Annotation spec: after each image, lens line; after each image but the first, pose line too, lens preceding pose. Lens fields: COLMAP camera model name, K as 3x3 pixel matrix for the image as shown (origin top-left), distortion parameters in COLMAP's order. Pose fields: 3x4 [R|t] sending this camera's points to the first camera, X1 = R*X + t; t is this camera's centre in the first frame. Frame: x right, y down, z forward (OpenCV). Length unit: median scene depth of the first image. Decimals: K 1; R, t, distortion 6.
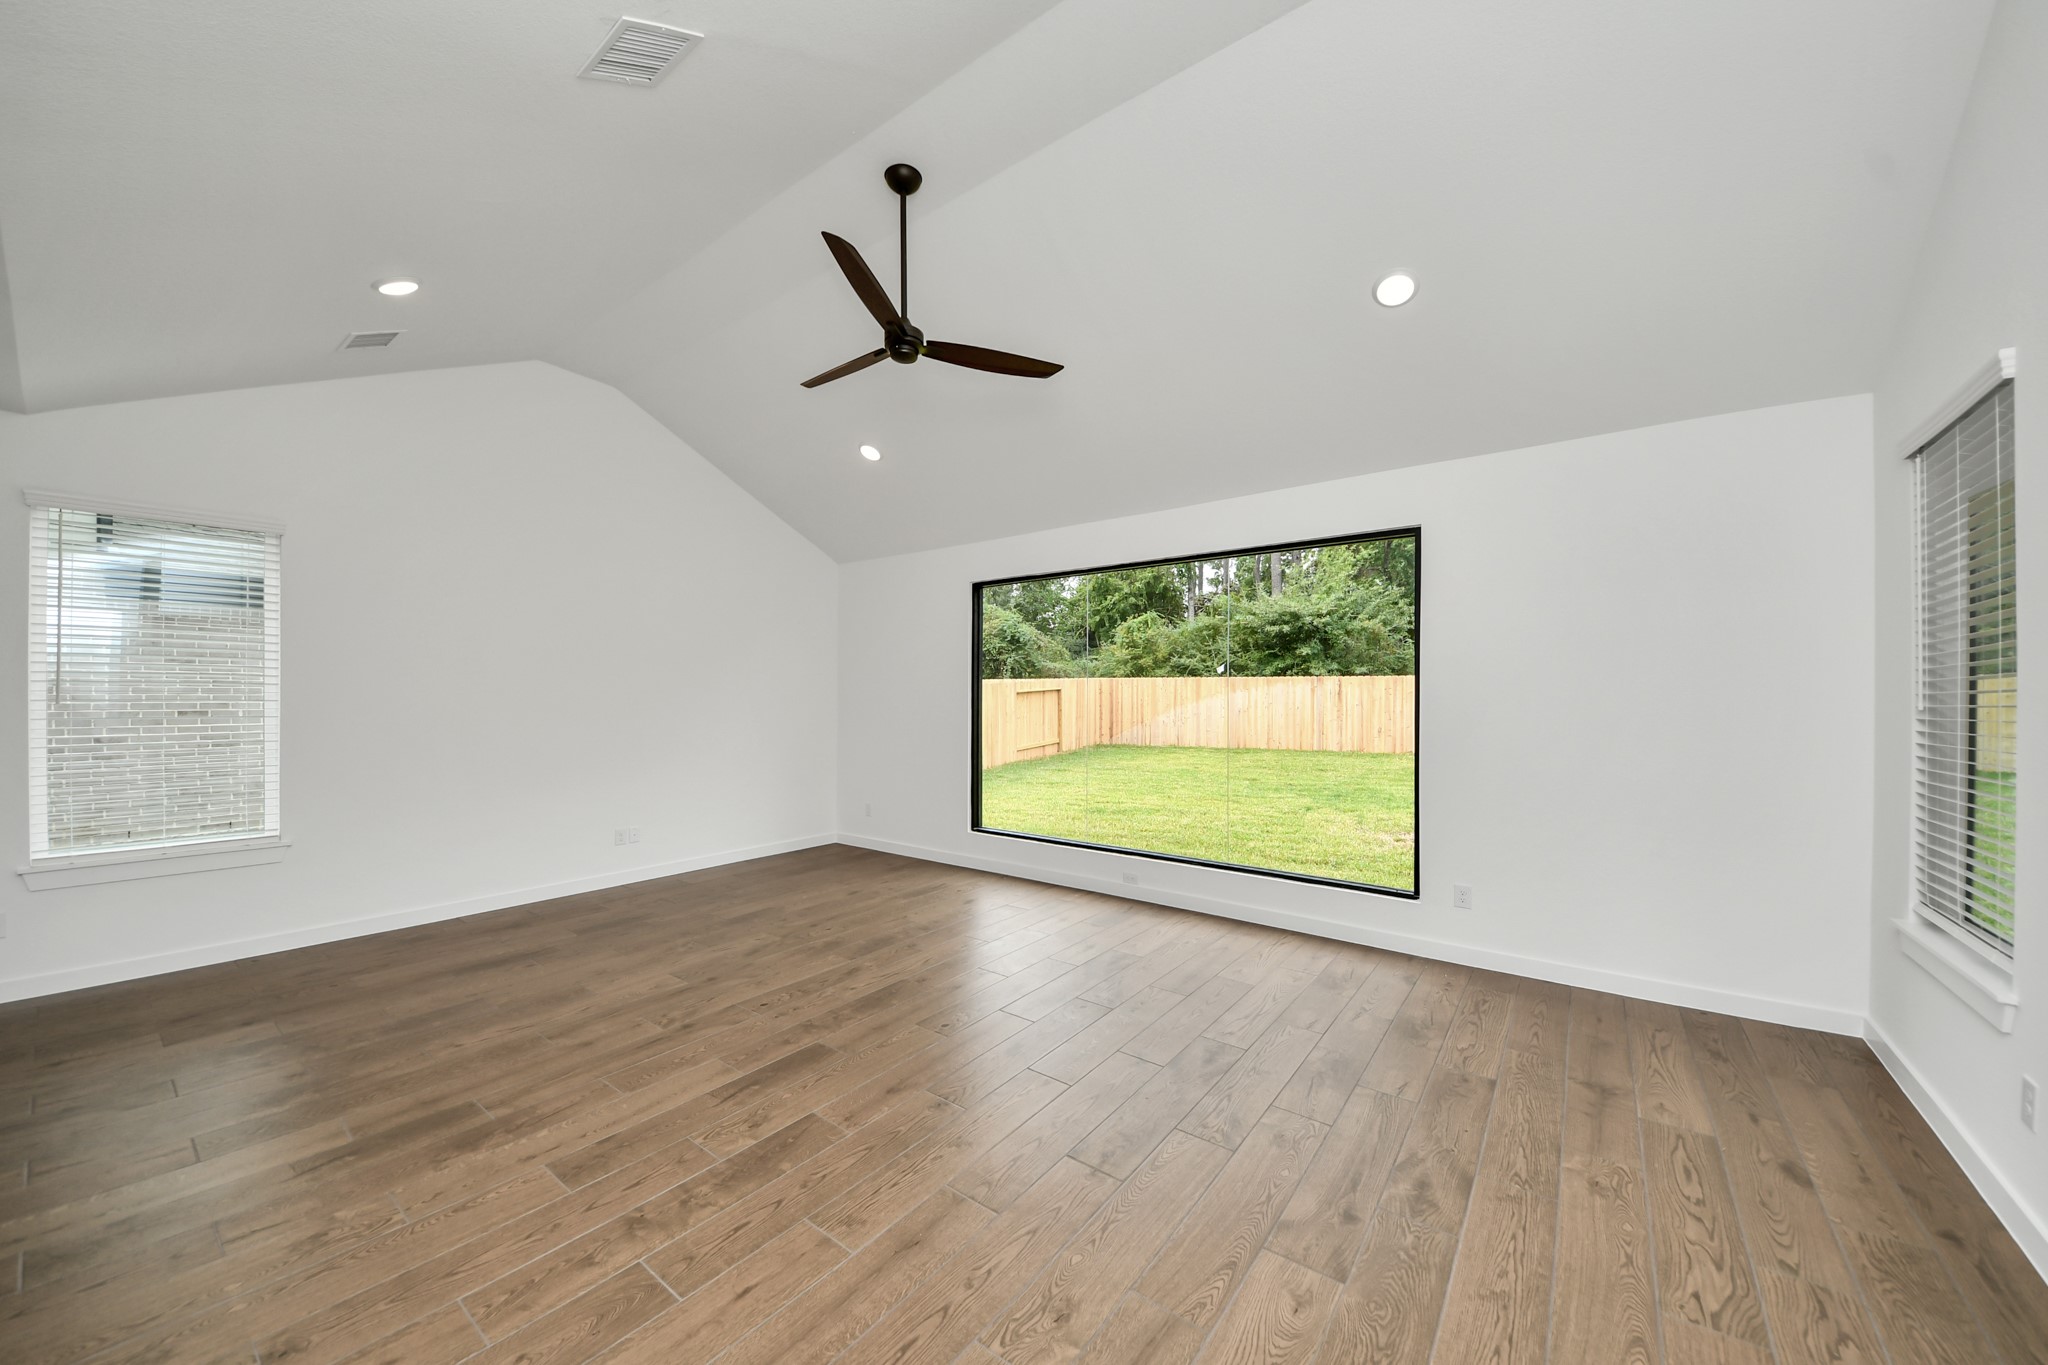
lens RADIAL K [[732.8, 0, 1022.7], [0, 732.8, 692.5], [0, 0, 1]] dist [0.038415, -0.022068]
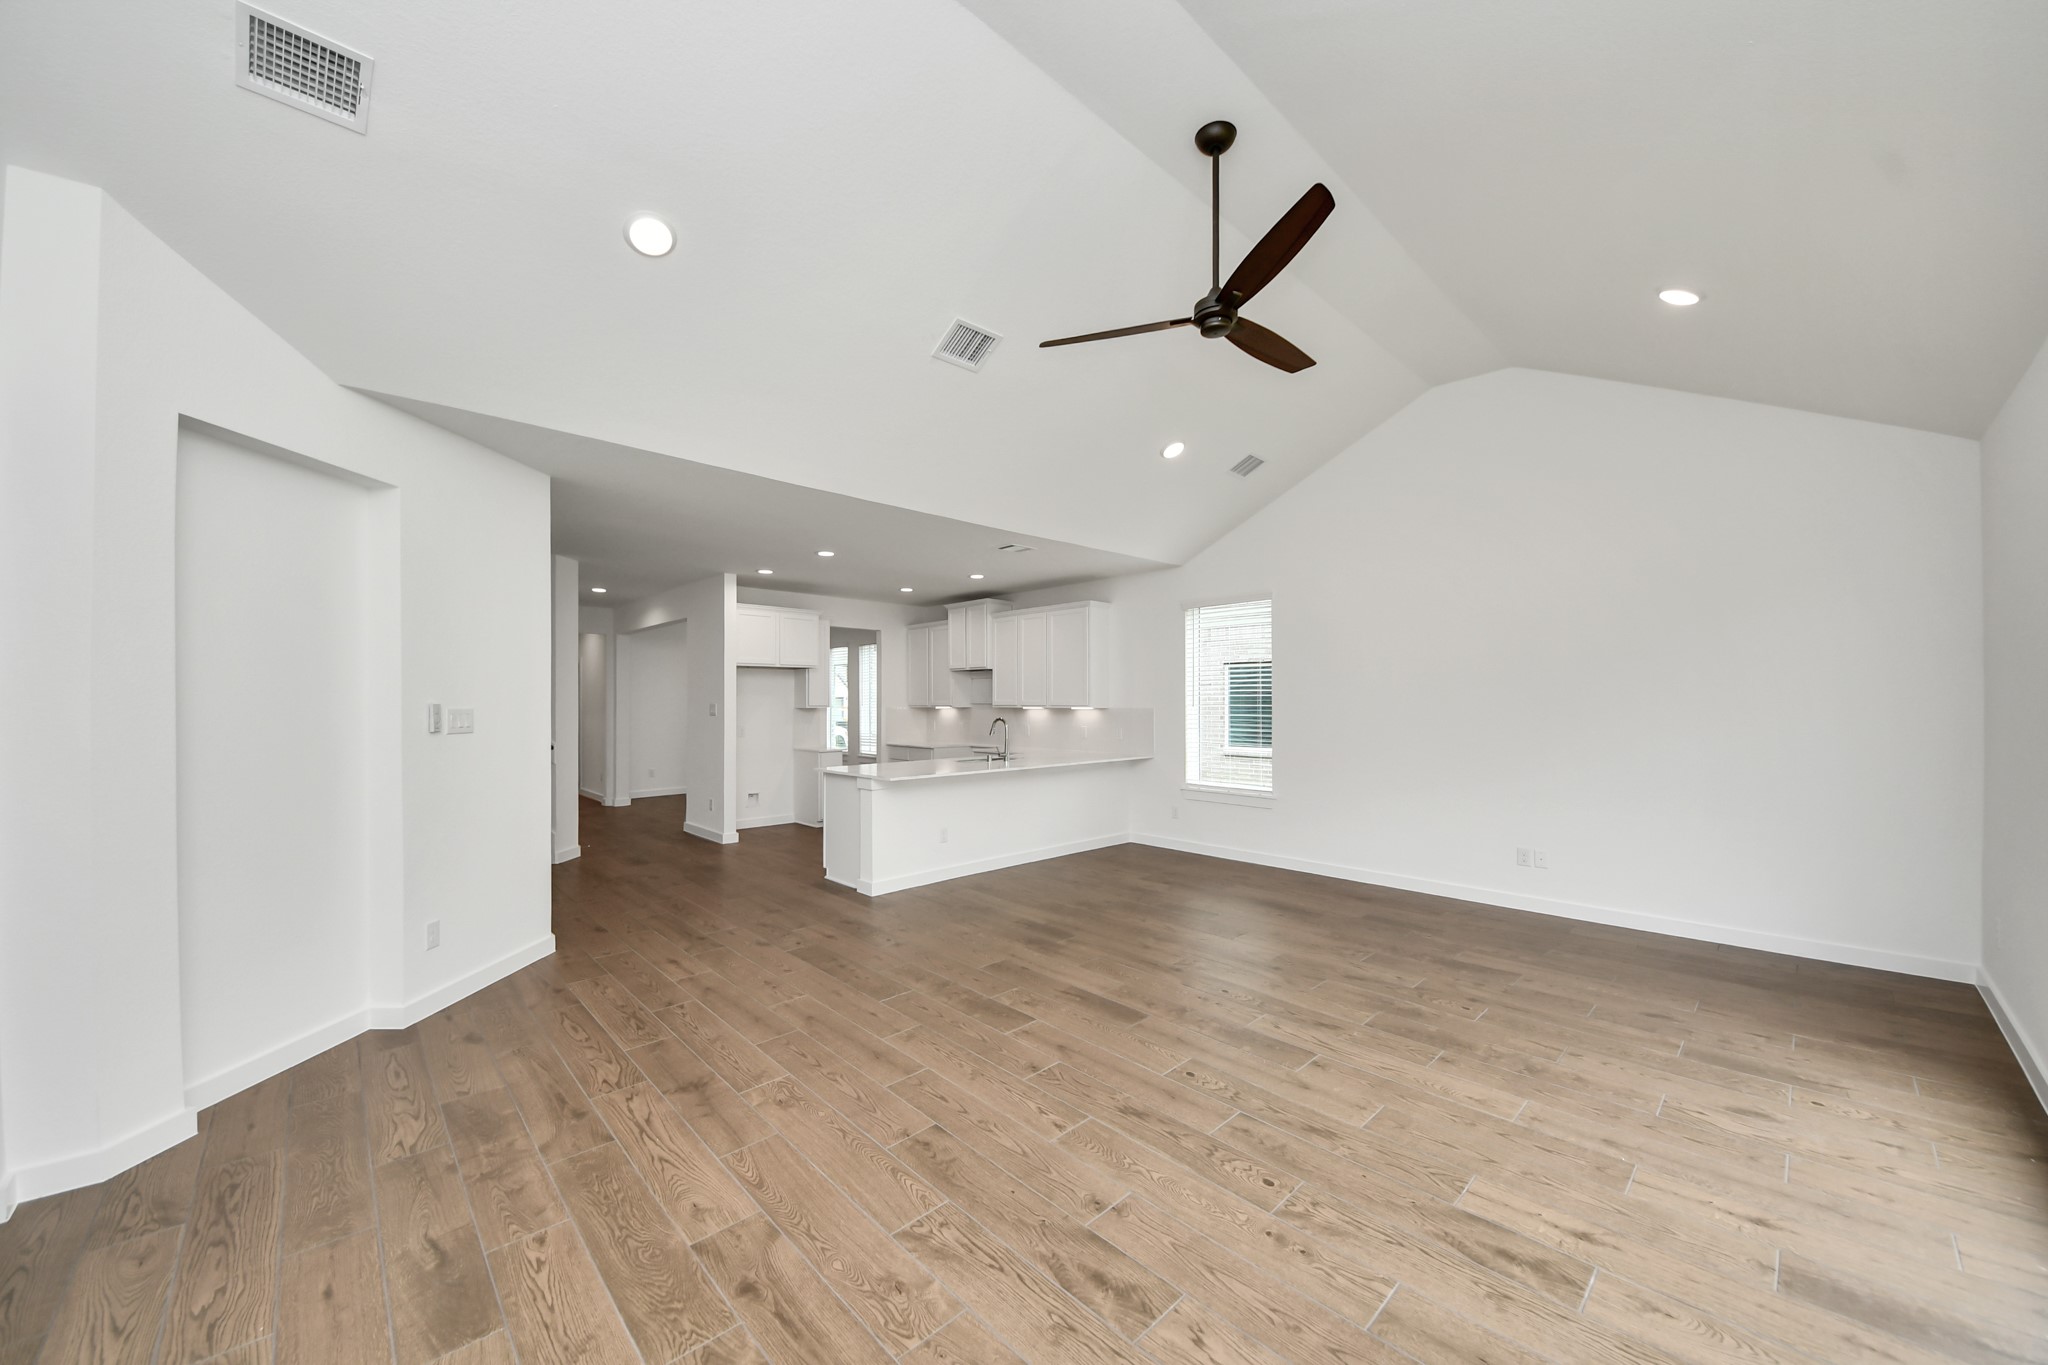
lens RADIAL K [[732.8, 0, 1022.7], [0, 732.8, 692.5], [0, 0, 1]] dist [0.038415, -0.022068]
pose [[-0.156554, -0.013361, -0.987579, 0.564165], [0.006112, 0.999876, -0.014497, -0.000247], [0.987651, -0.008305, -0.156452, 0.647750]]
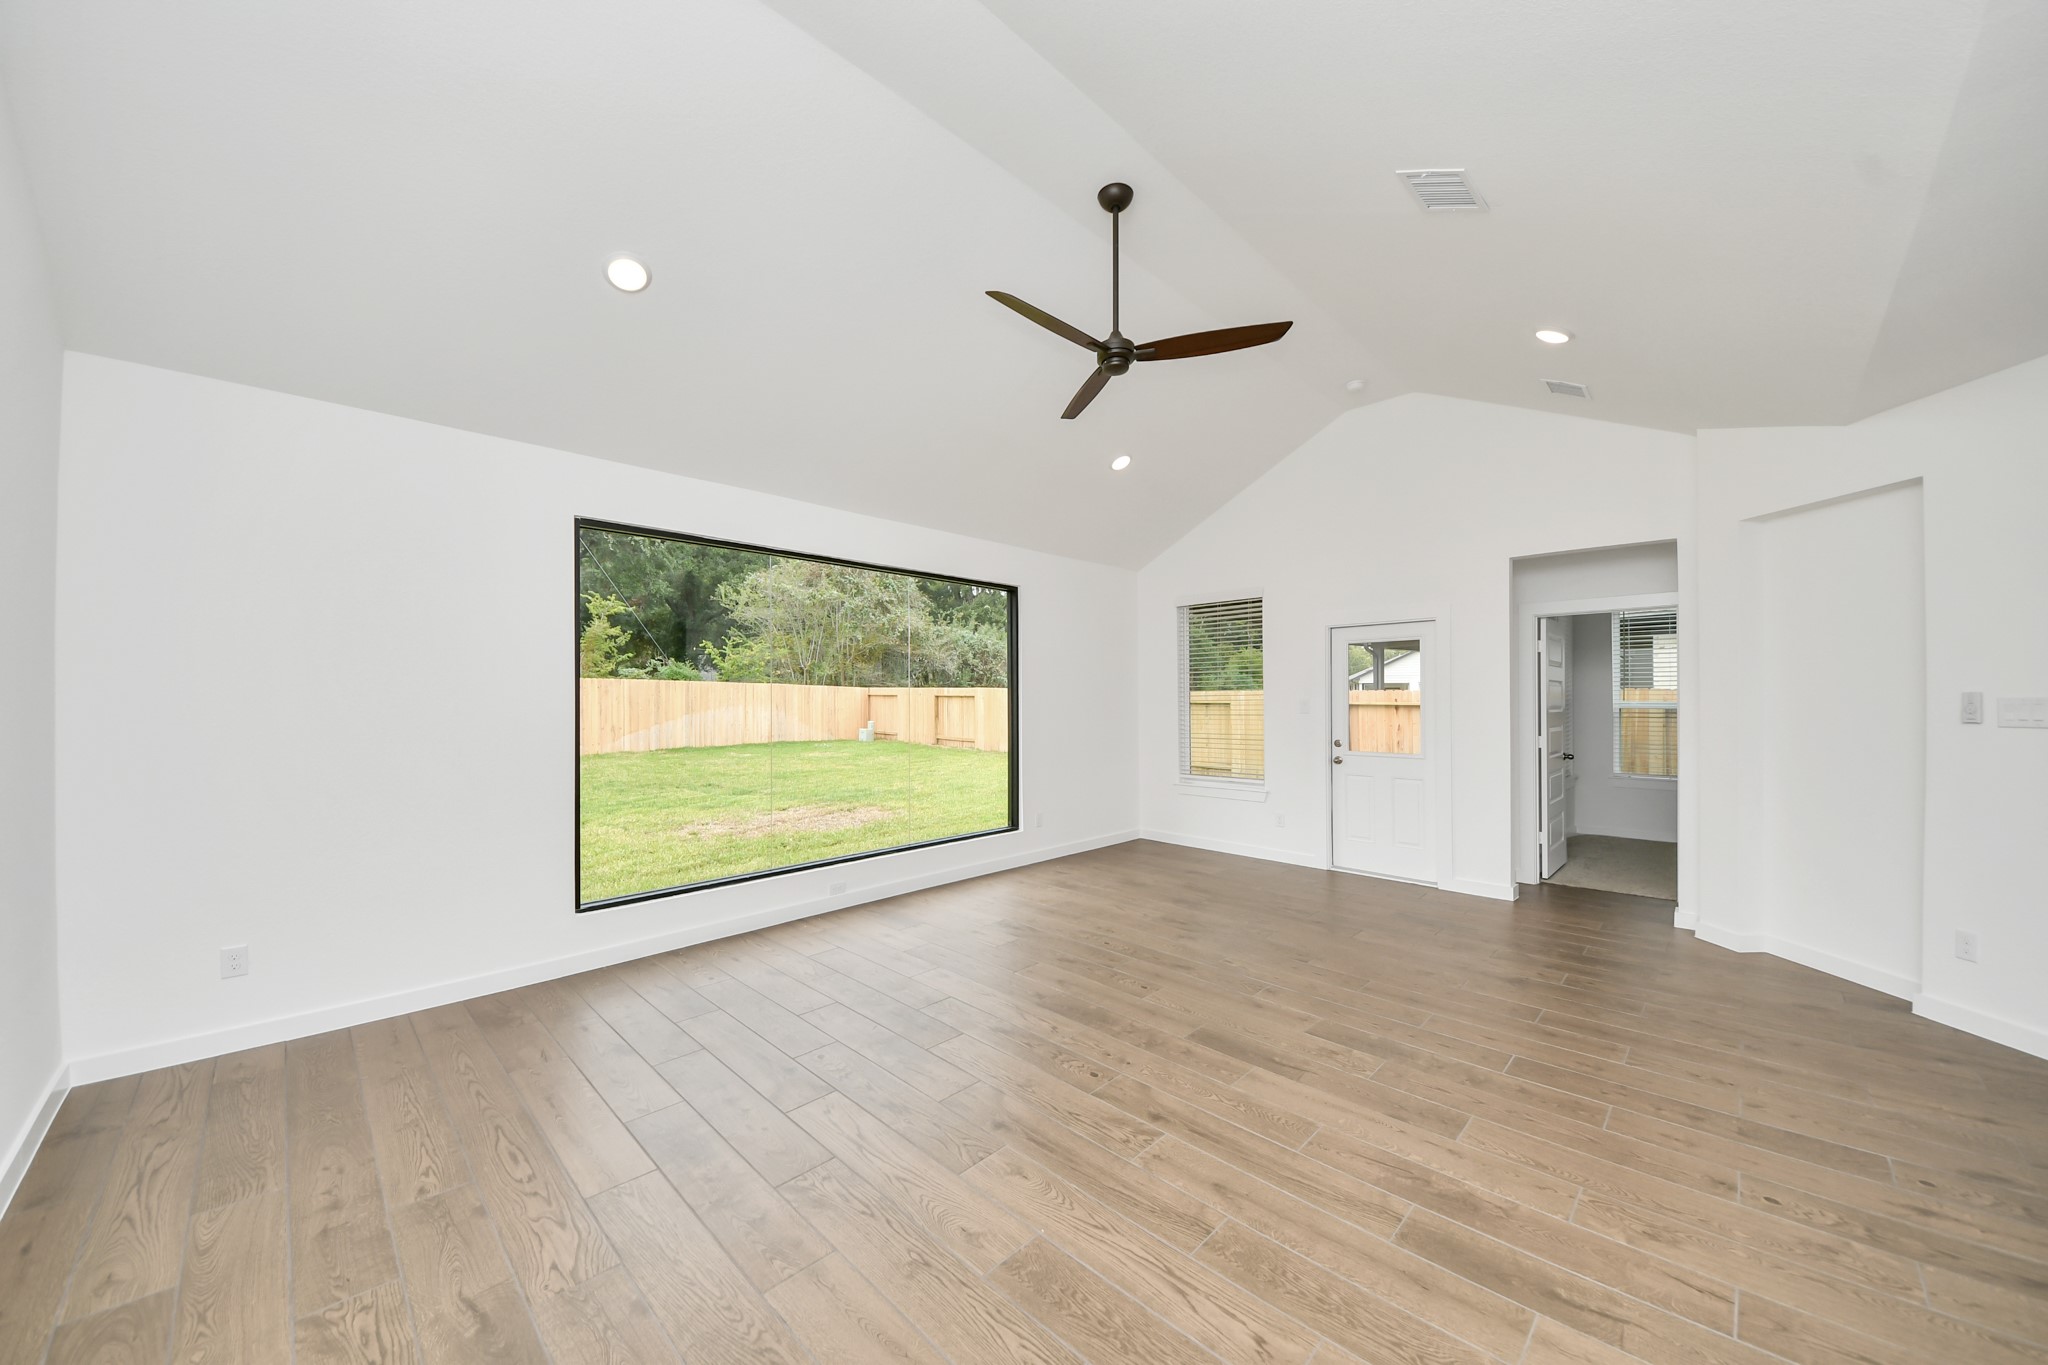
lens RADIAL K [[715.6, 0, 1011.3], [0, 715.6, 745.2], [0, 0, 1]] dist [0.033320, -0.023986]
pose [[0.139080, -0.066636, 0.988037, -0.832135], [-0.001935, 0.997713, 0.067561, 0.000919], [-0.990279, -0.011308, 0.138633, 0.723603]]
